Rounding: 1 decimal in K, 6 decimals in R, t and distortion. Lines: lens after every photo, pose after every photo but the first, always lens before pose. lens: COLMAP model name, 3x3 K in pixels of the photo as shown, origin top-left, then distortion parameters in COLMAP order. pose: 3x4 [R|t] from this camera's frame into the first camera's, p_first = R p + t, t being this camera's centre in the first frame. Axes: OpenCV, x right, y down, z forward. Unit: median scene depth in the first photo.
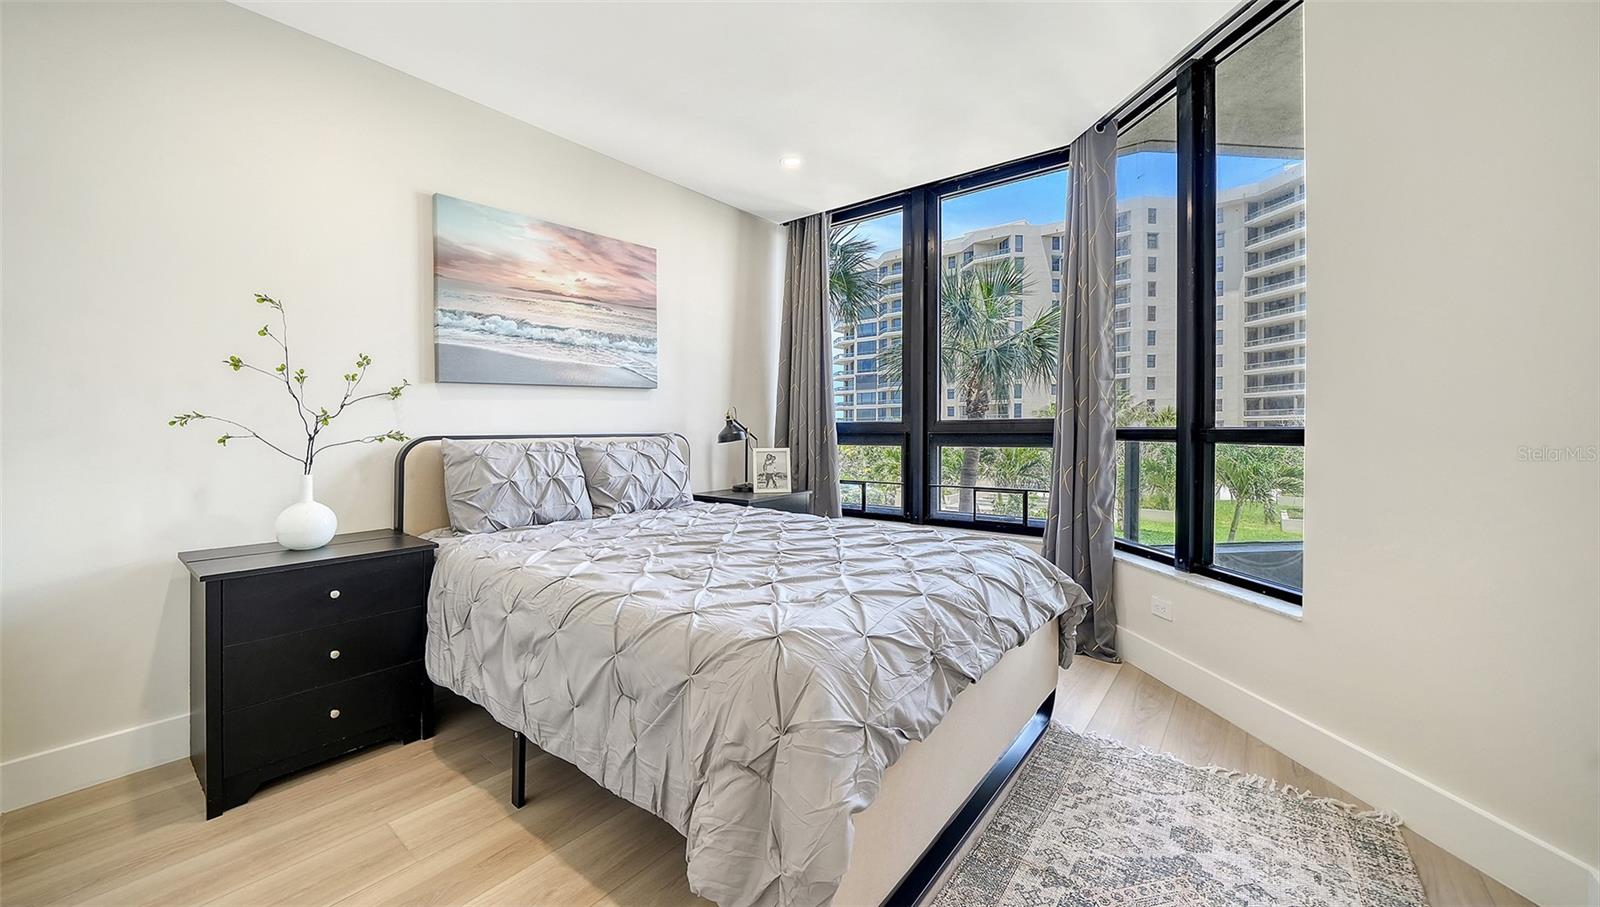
lens RADIAL K [[585.8, 0, 770.4], [0, 585.8, 441.5], [0, 0, 1]] dist [-0.003037, -0.000479]
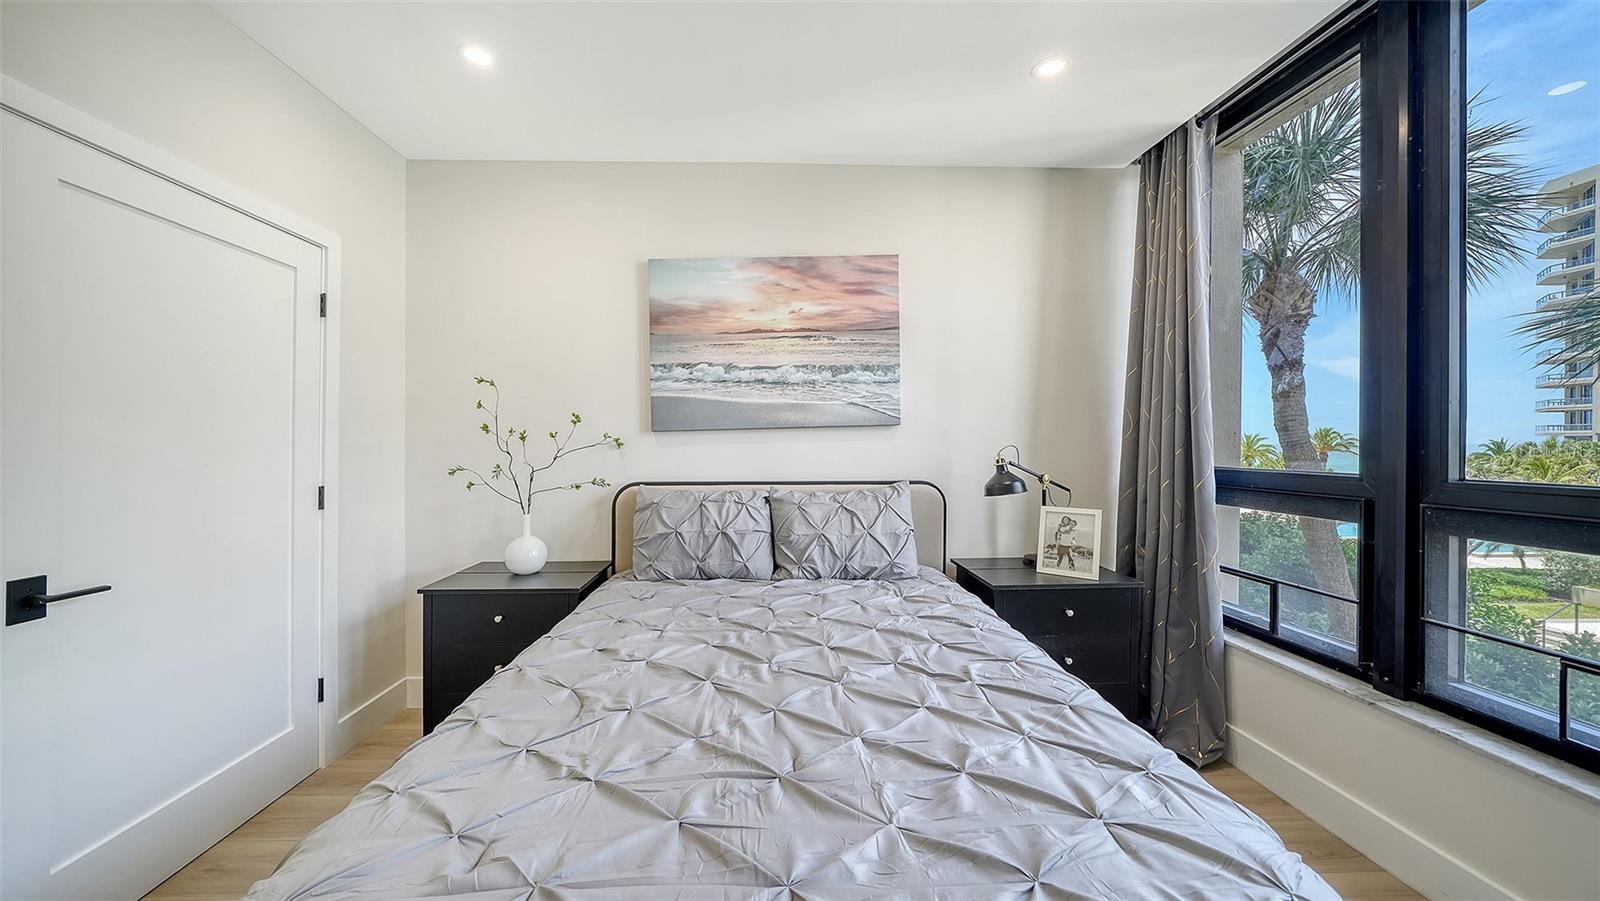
lens RADIAL K [[561.5, 0, 802.6], [0, 561.5, 445.0], [0, 0, 1]] dist [-0.001409, -0.000067]
pose [[0.670926, 0.009280, -0.741466, 0.341541], [-0.016251, 0.999866, -0.002191, -0.068223], [0.741346, 0.013520, 0.670987, 0.437268]]
